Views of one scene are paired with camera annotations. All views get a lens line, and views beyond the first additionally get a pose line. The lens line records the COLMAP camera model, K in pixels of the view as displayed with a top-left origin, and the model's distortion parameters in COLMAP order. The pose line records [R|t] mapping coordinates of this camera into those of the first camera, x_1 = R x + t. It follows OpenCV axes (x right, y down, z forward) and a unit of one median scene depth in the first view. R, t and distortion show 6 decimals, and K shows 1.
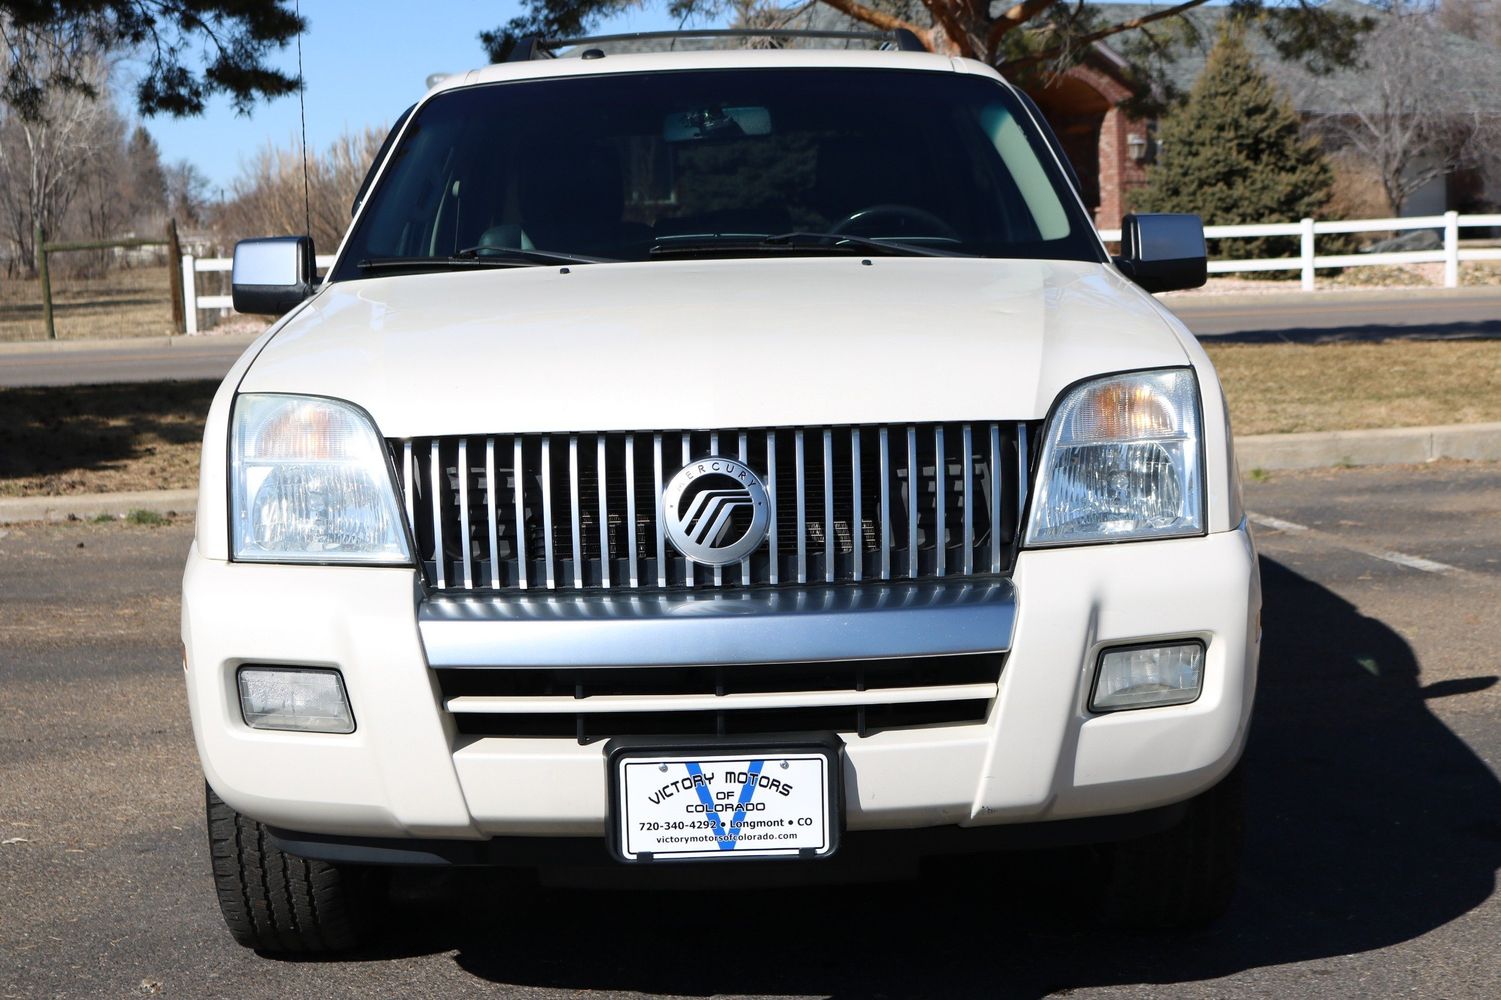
lens RADIAL K [[2343.6, 0, 750.5], [0, 2343.6, 500.0], [0, 0, 1]] dist [-0.031512, 0.110697]
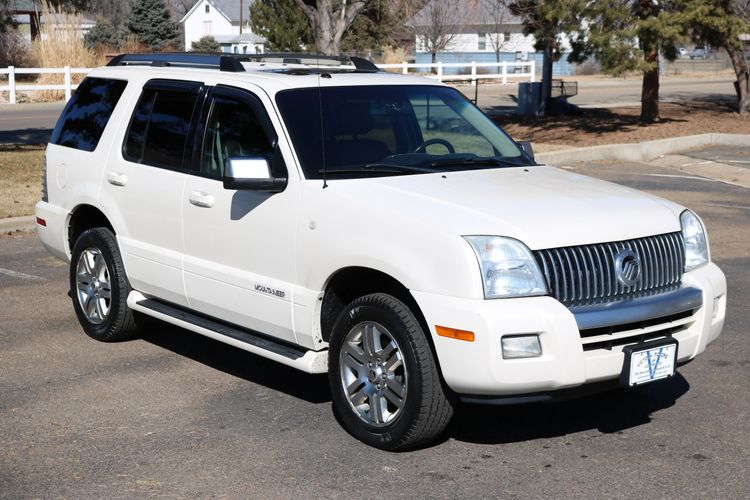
lens RADIAL K [[1171.0, 0, 375.0], [0, 1171.0, 250.0], [0, 0, 1]] dist [-0.031512, 0.110697]
pose [[0.804831, -0.067757, 0.589624, -1.154678], [0.044709, 0.997561, 0.053607, -0.112244], [-0.591818, -0.016783, 0.805897, -0.010942]]
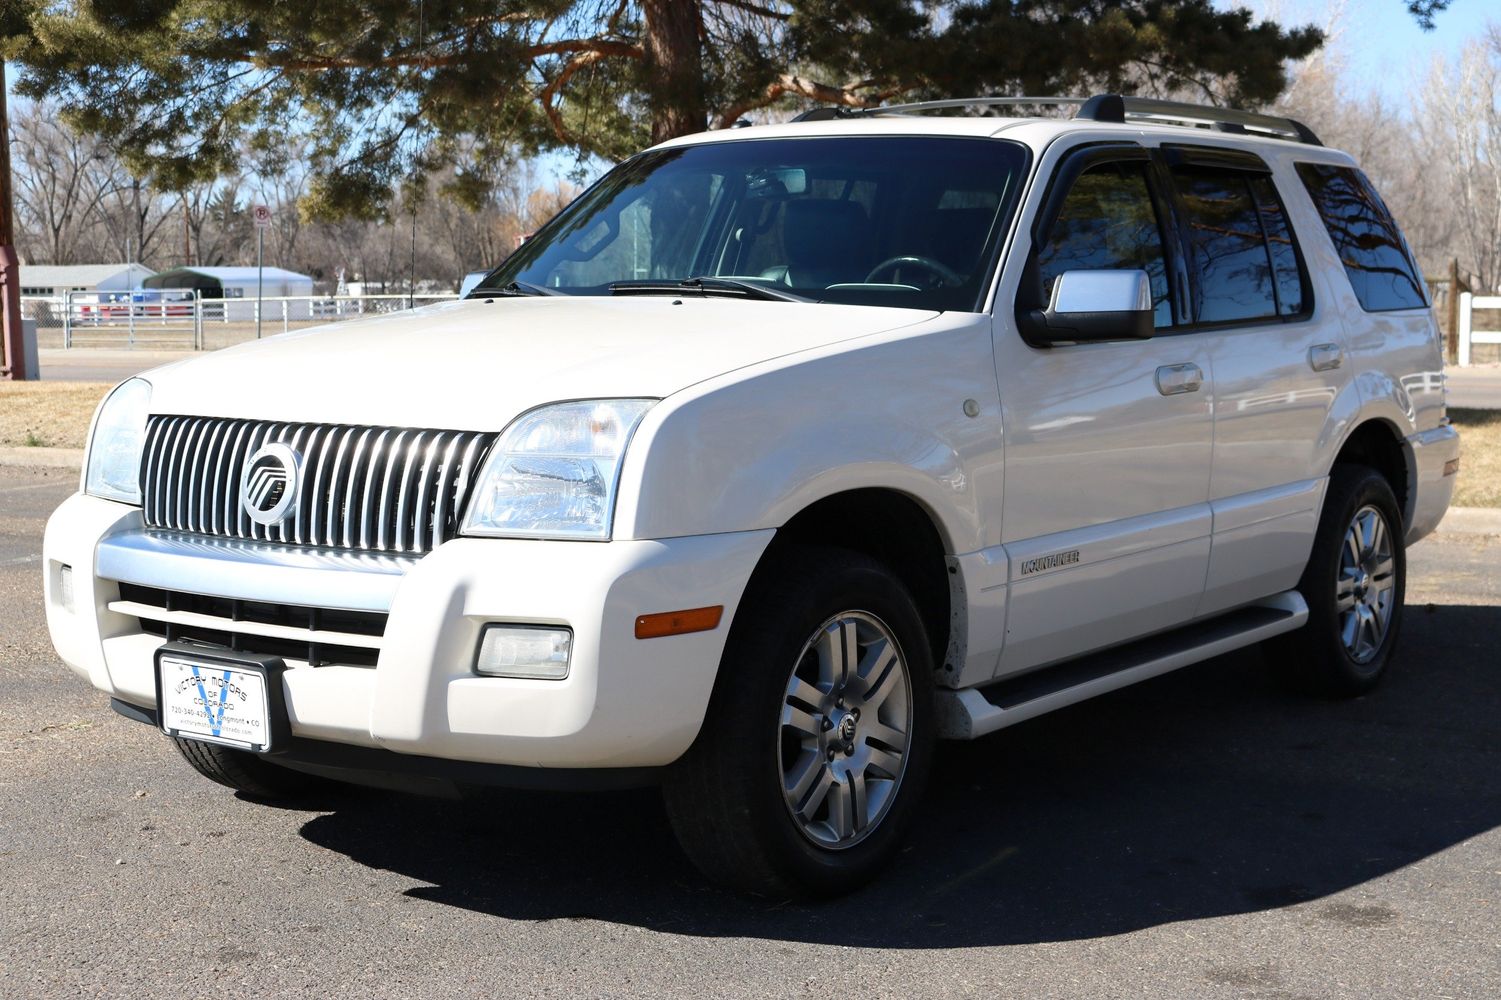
lens RADIAL K [[2208.7, 0, 912.9], [0, 2208.7, 497.3], [0, 0, 1]] dist [-0.059852, -0.047859]
pose [[0.827125, 0.084524, -0.555626, 0.968061], [-0.090466, 0.995758, 0.016808, -0.040781], [0.554690, 0.036363, 0.831262, 0.176078]]
